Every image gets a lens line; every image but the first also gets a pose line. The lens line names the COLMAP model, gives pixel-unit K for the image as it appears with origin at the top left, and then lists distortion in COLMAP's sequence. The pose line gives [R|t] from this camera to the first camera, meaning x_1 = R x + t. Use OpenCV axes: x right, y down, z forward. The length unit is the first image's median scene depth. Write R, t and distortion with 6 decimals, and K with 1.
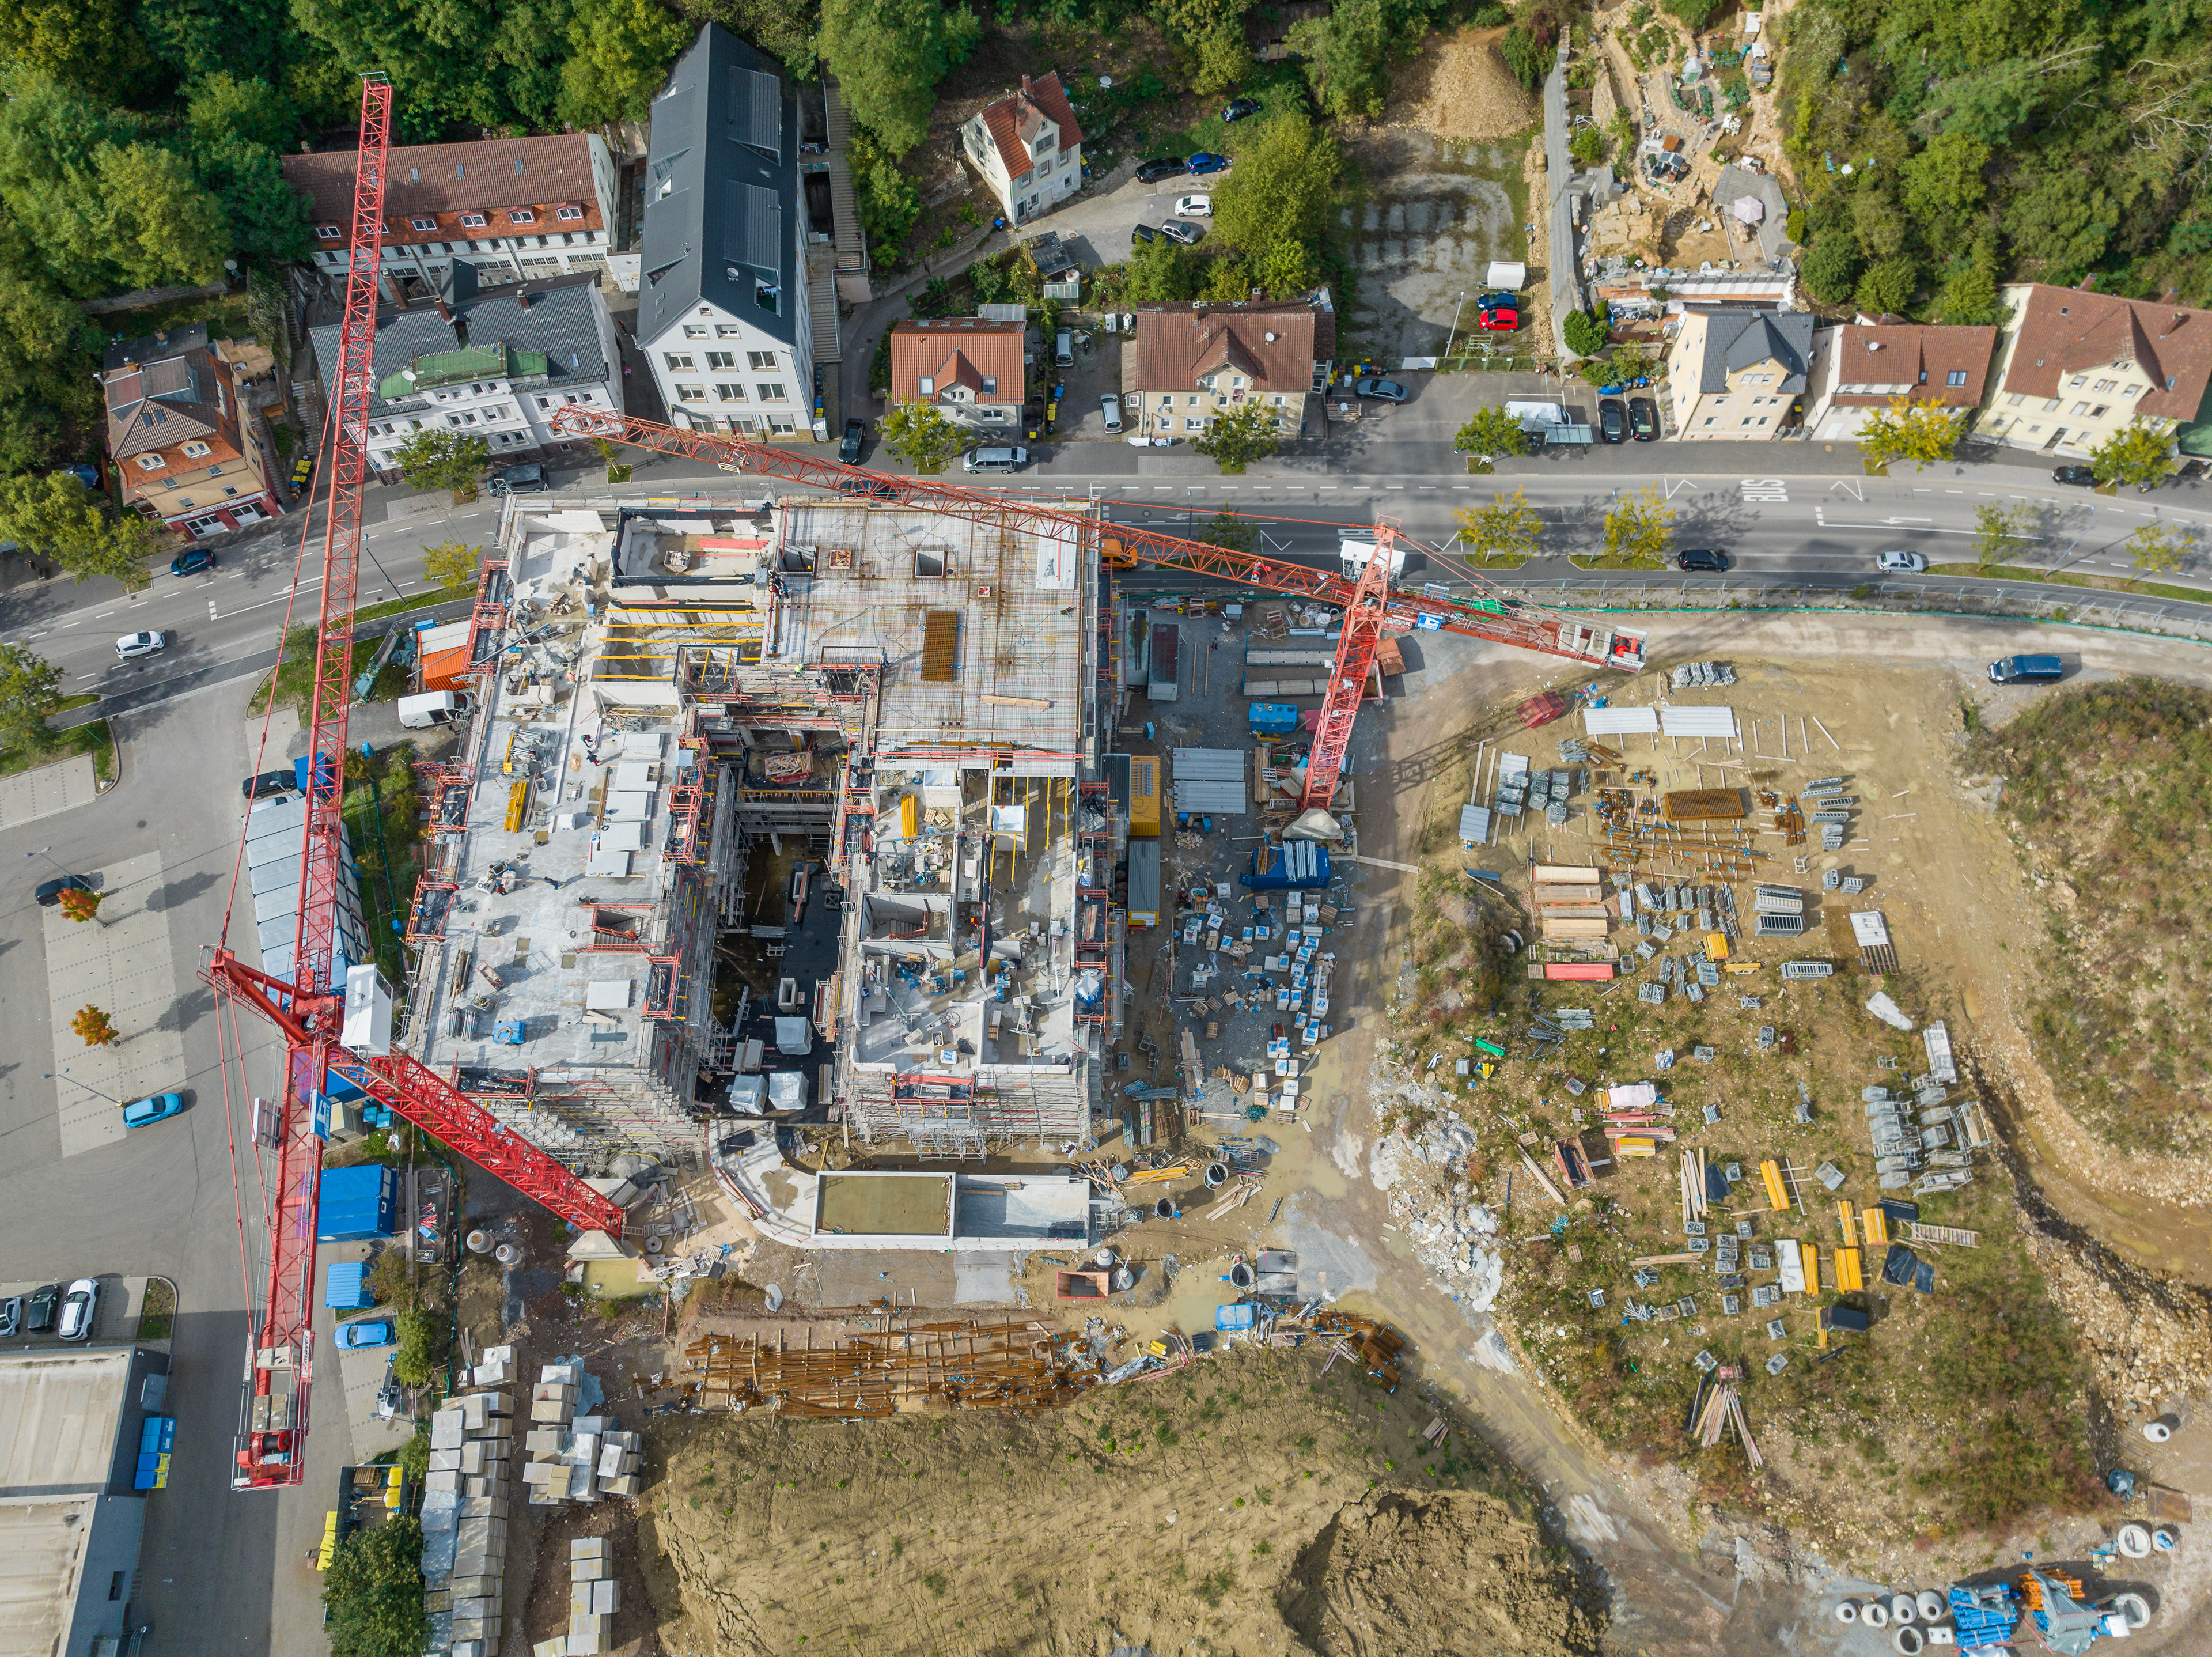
lens RADIAL K [[1612.0, 0, 1106.0], [0, 1612.0, 828.5], [0, 0, 1]] dist [0.000235, -0.000278]
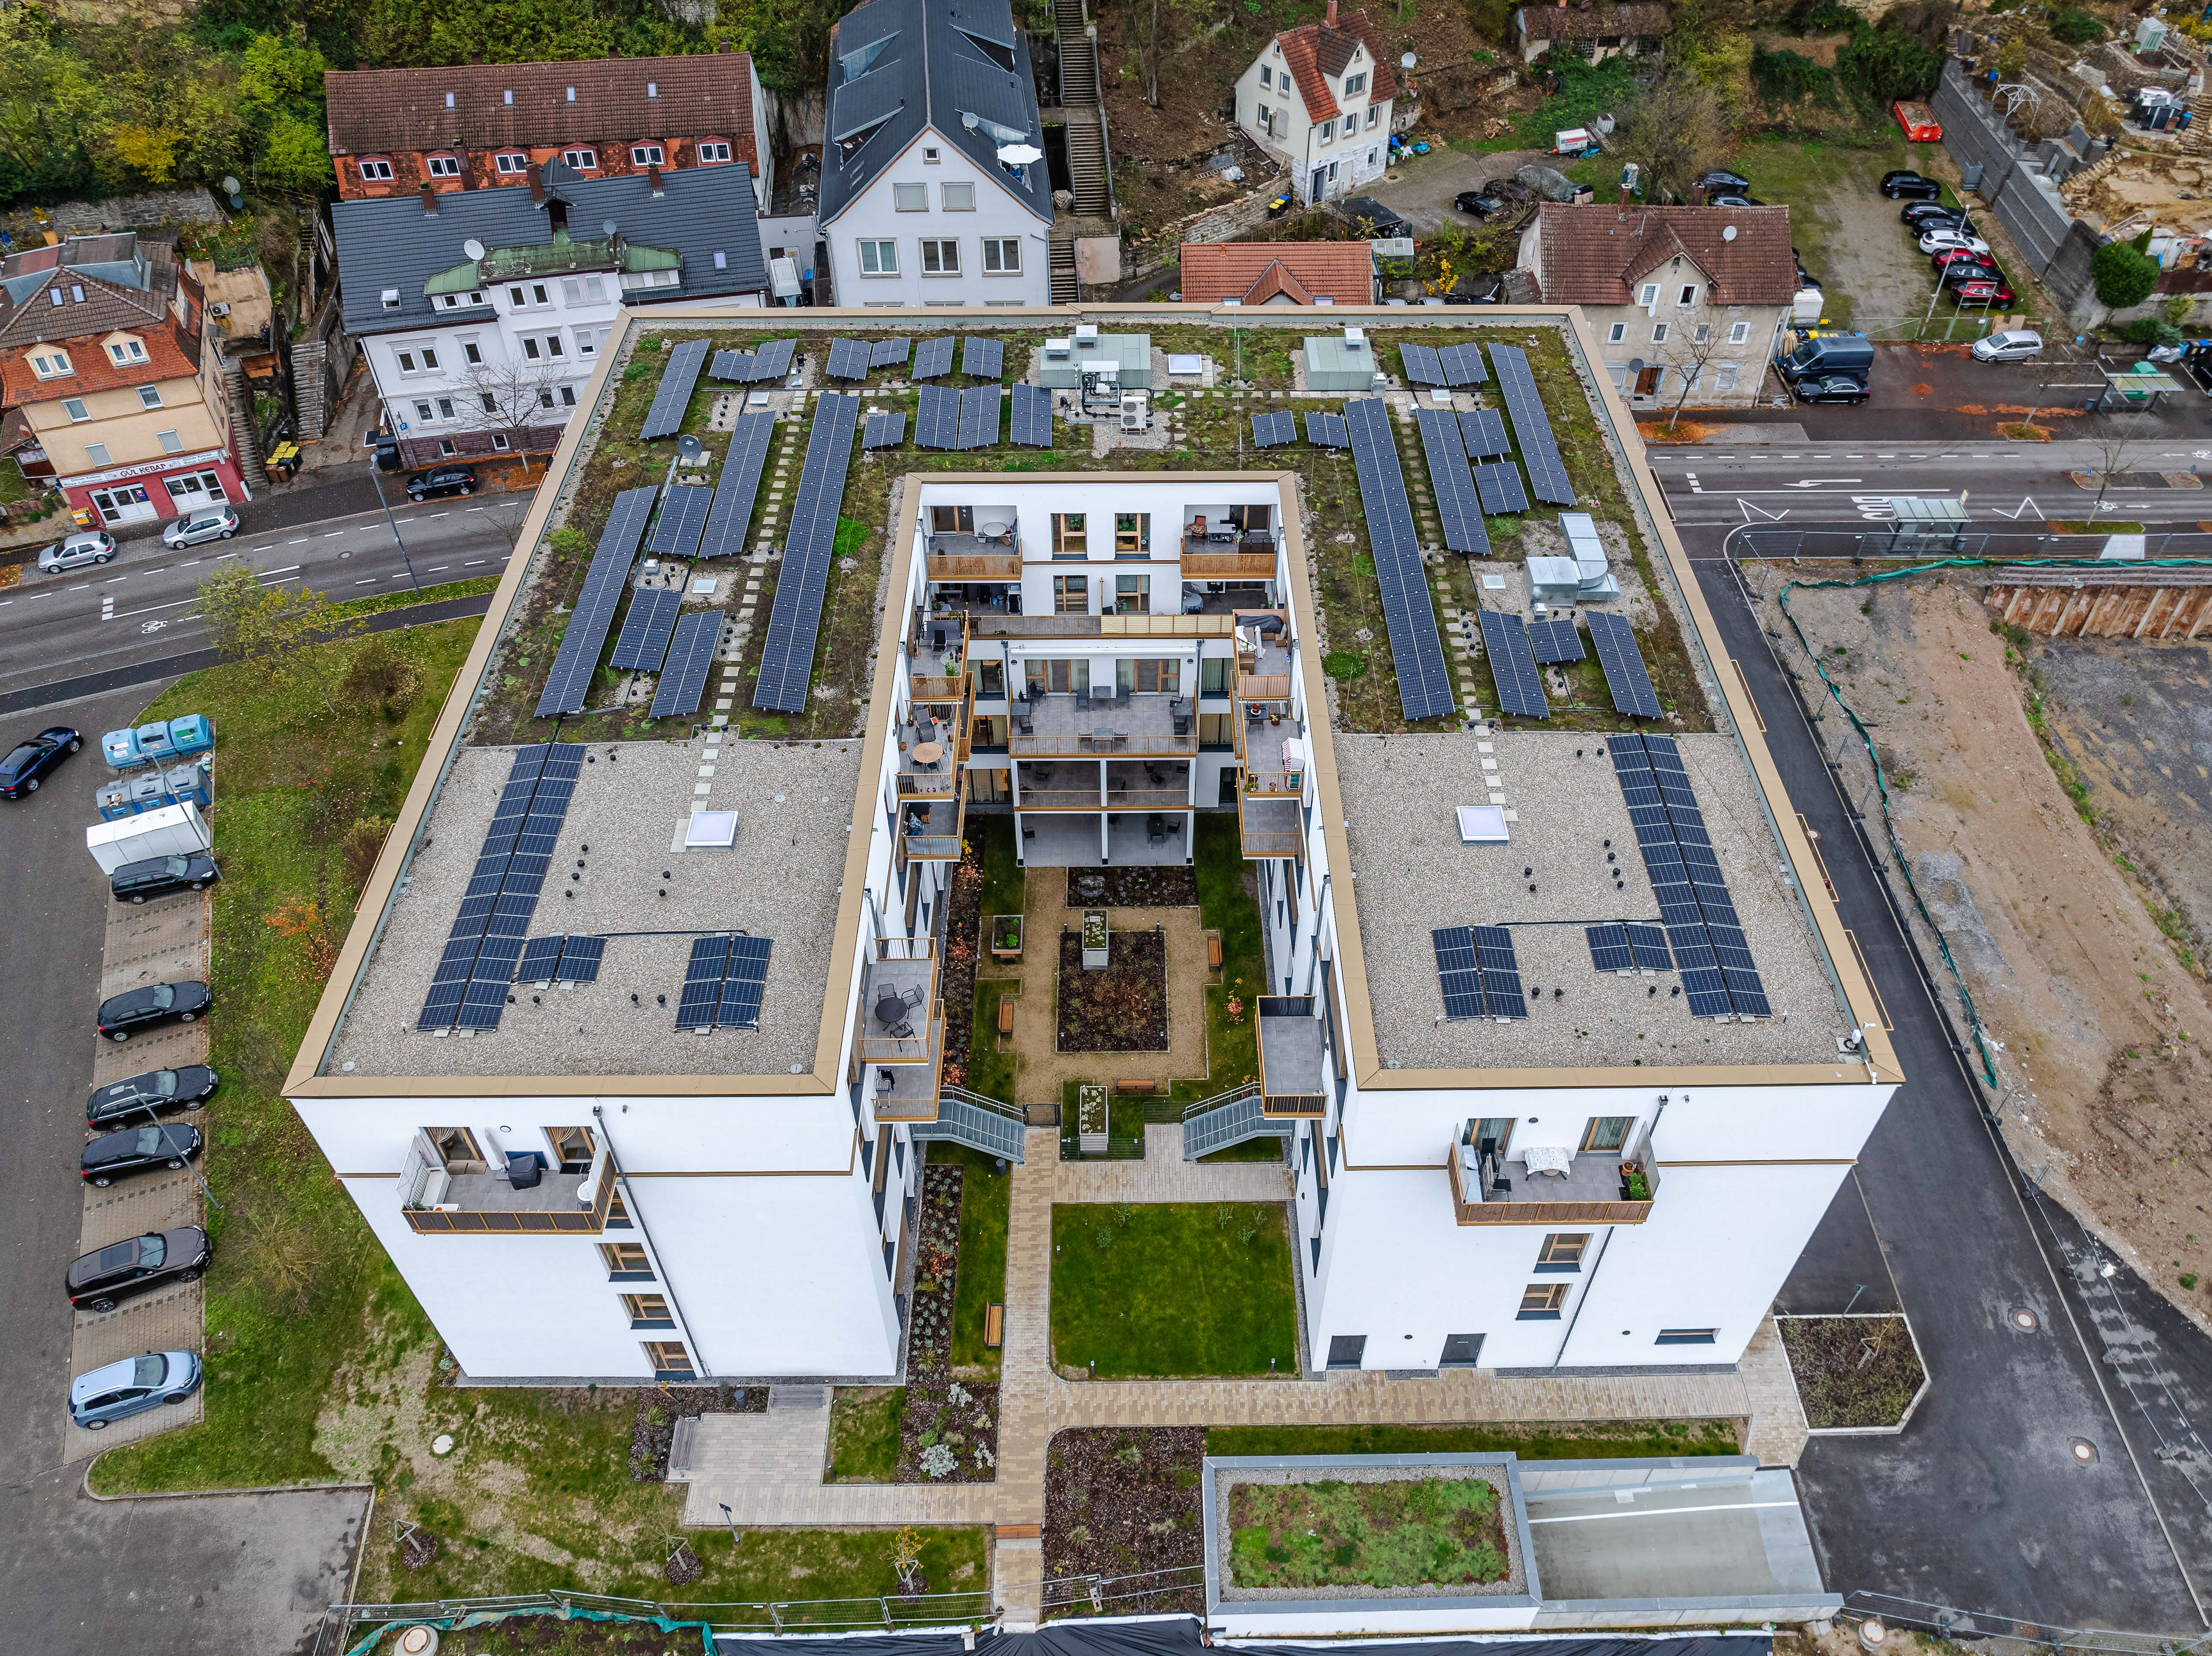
lens RADIAL K [[1611.8, 0, 1106.0], [0, 1611.8, 828.0], [0, 0, 1]] dist [0.000235, -0.000278]
pose [[0.999770, -0.016298, 0.013965, -0.180503], [0.020145, 0.937092, -0.348500, 0.167442], [-0.007407, 0.348701, 0.937205, 0.446261]]
